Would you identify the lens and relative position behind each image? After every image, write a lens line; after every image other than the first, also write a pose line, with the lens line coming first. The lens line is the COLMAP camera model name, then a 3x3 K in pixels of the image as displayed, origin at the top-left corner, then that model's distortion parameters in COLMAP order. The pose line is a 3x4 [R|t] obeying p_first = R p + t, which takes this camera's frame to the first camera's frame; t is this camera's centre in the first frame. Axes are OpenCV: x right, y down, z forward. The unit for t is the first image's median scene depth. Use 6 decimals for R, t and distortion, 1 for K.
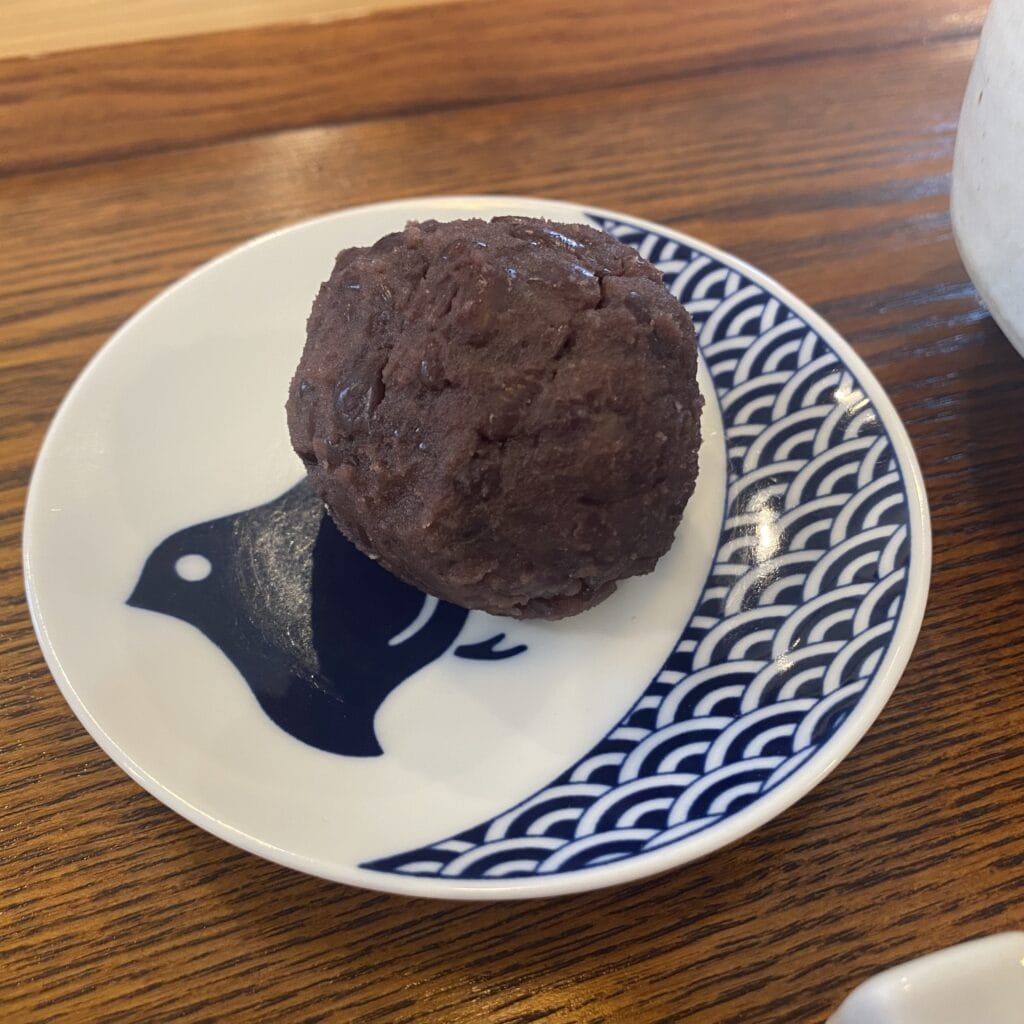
lens RADIAL K [[1056.4, 0, 512.0], [0, 1056.4, 512.0], [0, 0, 1]] dist [0.004528, -0.032547]
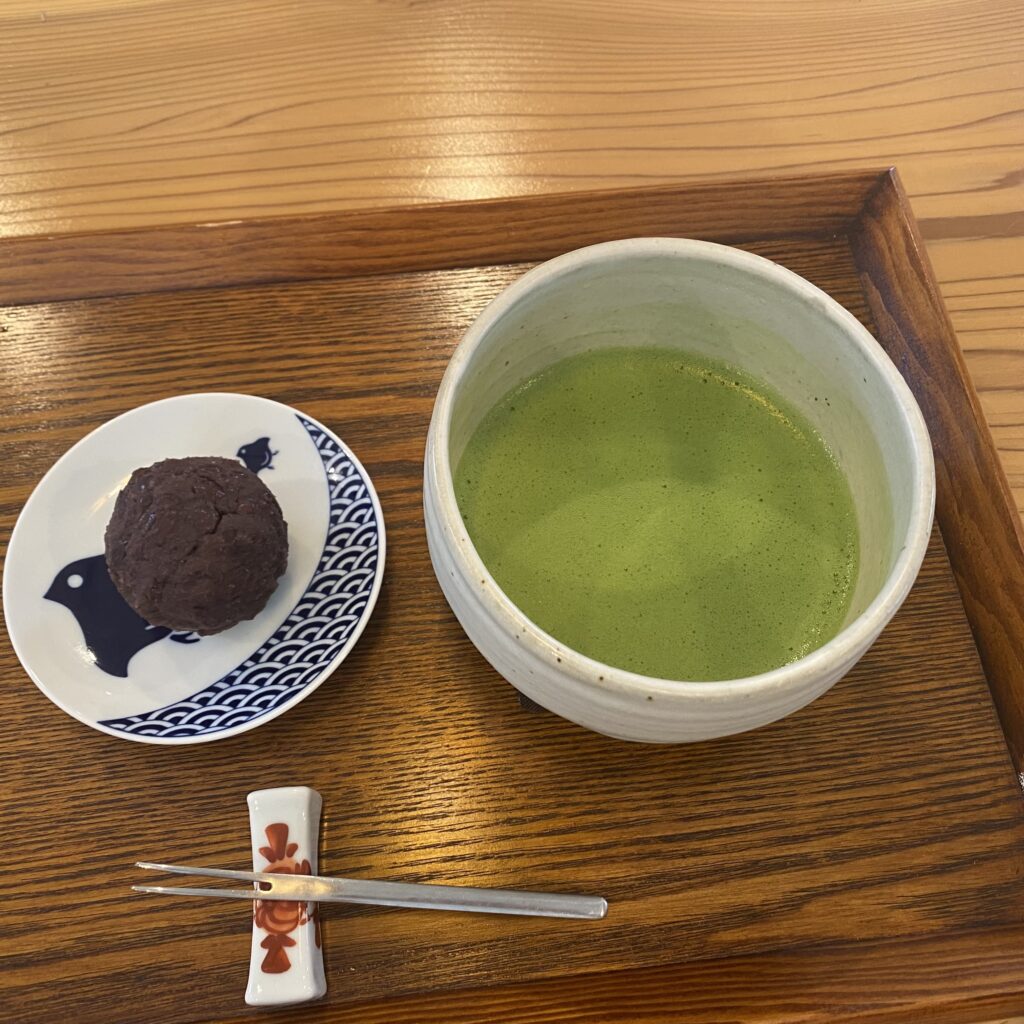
lens RADIAL K [[1047.7, 0, 512.0], [0, 1047.7, 512.0], [0, 0, 1]] dist [0.123889, -0.303281]
pose [[0.981250, 0.165612, -0.098593, 0.951610], [-0.137076, 0.959255, 0.247064, -0.892880], [0.135492, -0.228917, 0.963970, -1.241423]]
